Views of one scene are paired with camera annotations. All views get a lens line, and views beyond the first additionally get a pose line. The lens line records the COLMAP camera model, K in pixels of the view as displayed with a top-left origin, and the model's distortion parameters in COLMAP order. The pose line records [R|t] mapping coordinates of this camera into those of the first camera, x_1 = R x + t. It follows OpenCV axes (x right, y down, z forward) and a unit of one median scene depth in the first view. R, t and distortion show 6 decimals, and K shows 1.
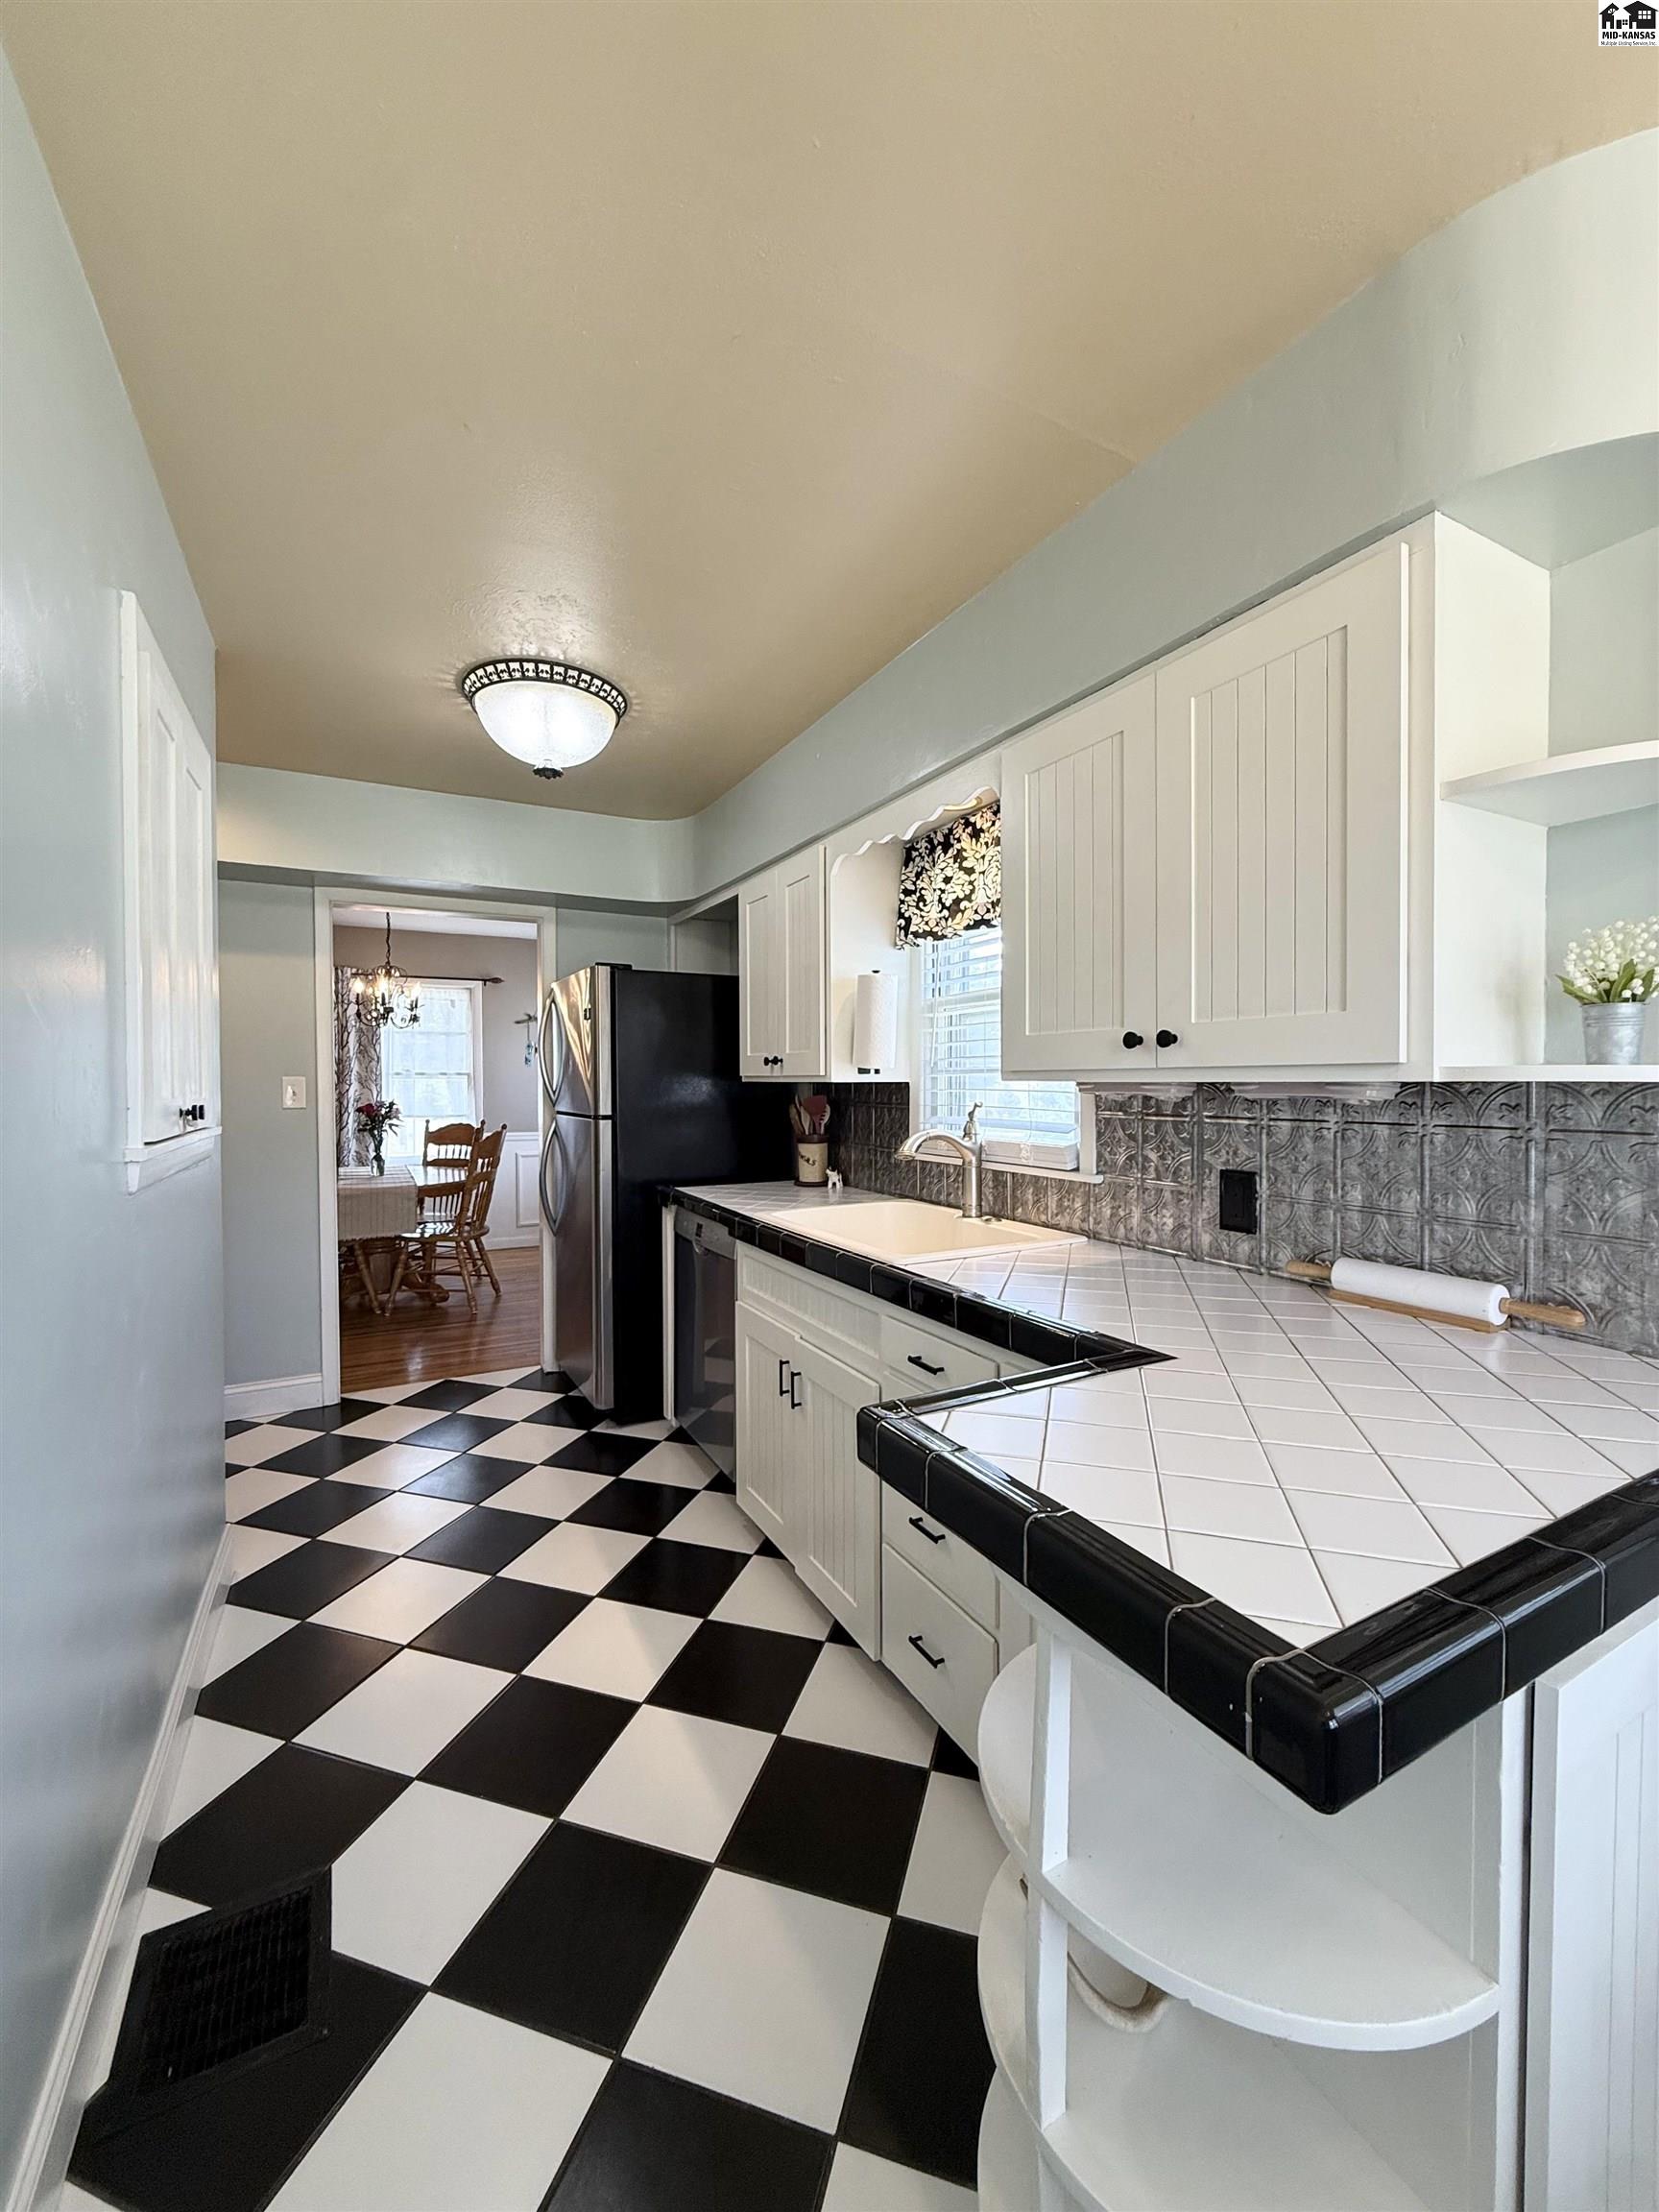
lens RADIAL K [[879.6, 0, 829.6], [0, 879.6, 1106.8], [0, 0, 1]] dist [-0.001571, 0.000239]
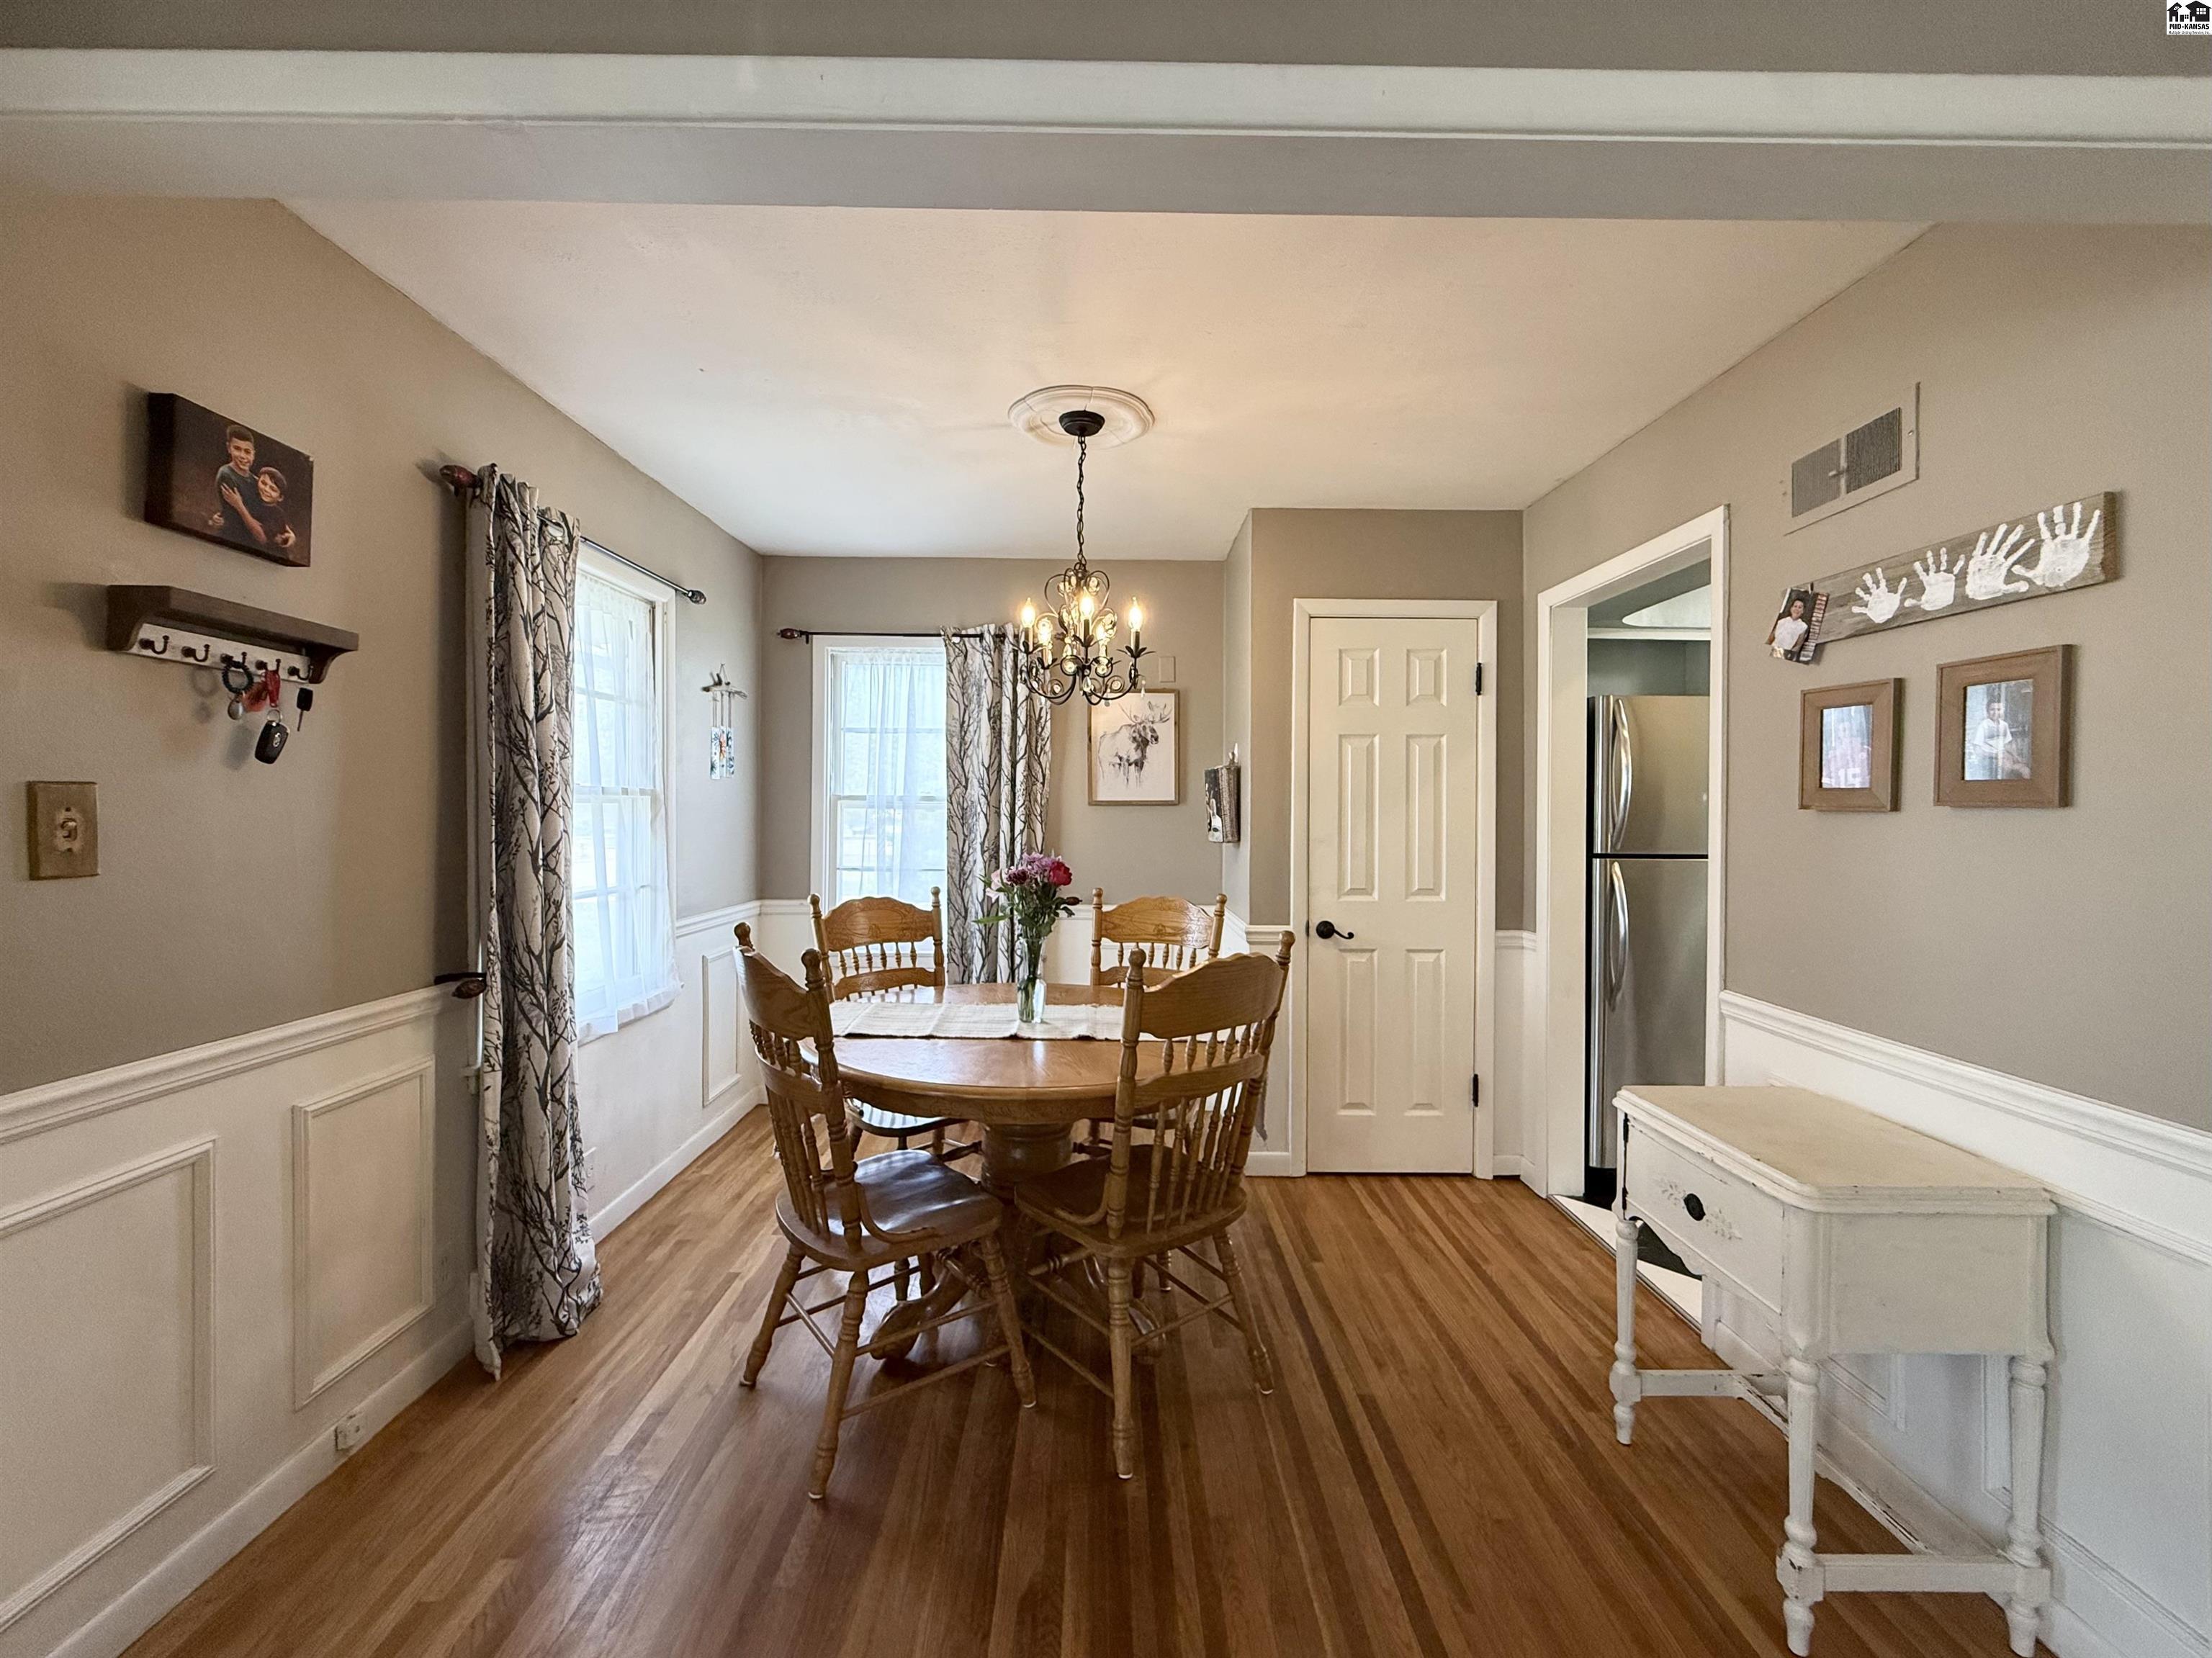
lens RADIAL K [[899.1, 0, 1098.3], [0, 899.1, 811.9], [0, 0, 1]] dist [-0.001938, -0.000063]
pose [[0.465876, 0.005695, 0.884831, -3.149813], [0.007170, 0.999922, -0.010211, -0.090648], [-0.884821, 0.011101, 0.465799, 2.582373]]
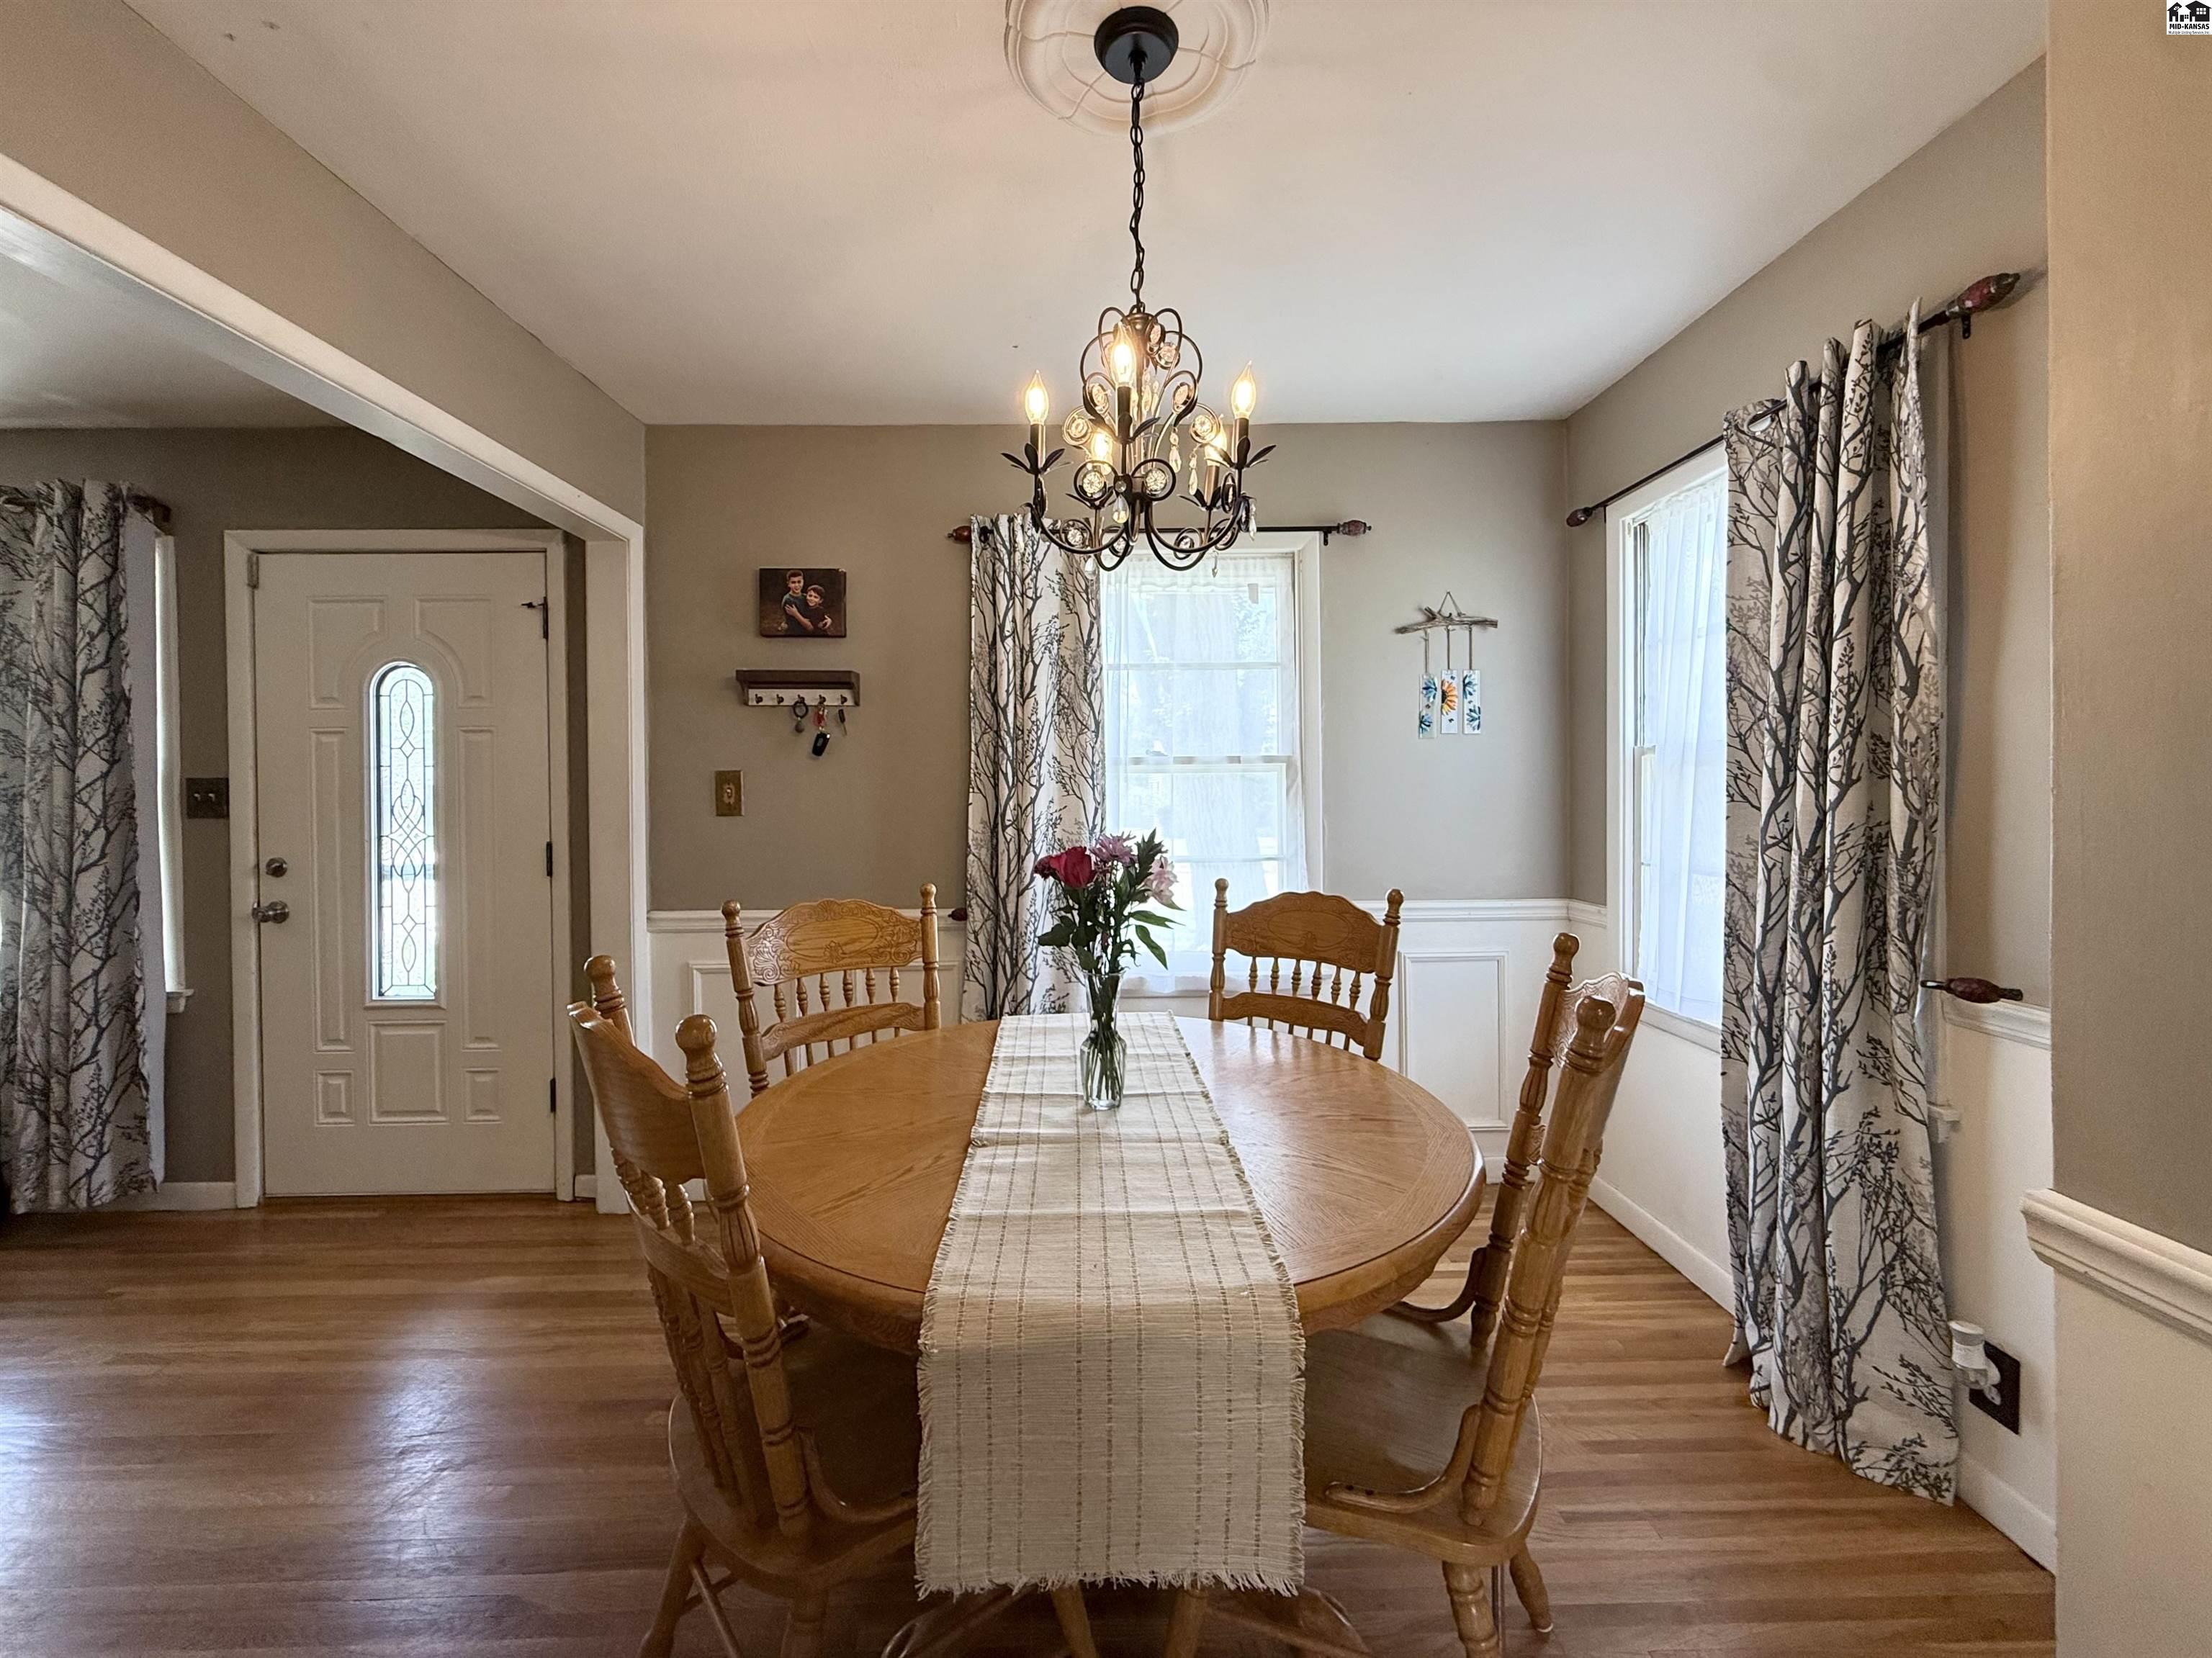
lens RADIAL K [[902.3, 0, 1101.1], [0, 902.3, 805.0], [0, 0, 1]] dist [-0.000074, 0.000530]
pose [[0.895258, -0.002182, -0.445543, -1.325236], [-0.000943, 0.999976, -0.006792, -0.053484], [0.445548, 0.006501, 0.895235, 2.545797]]
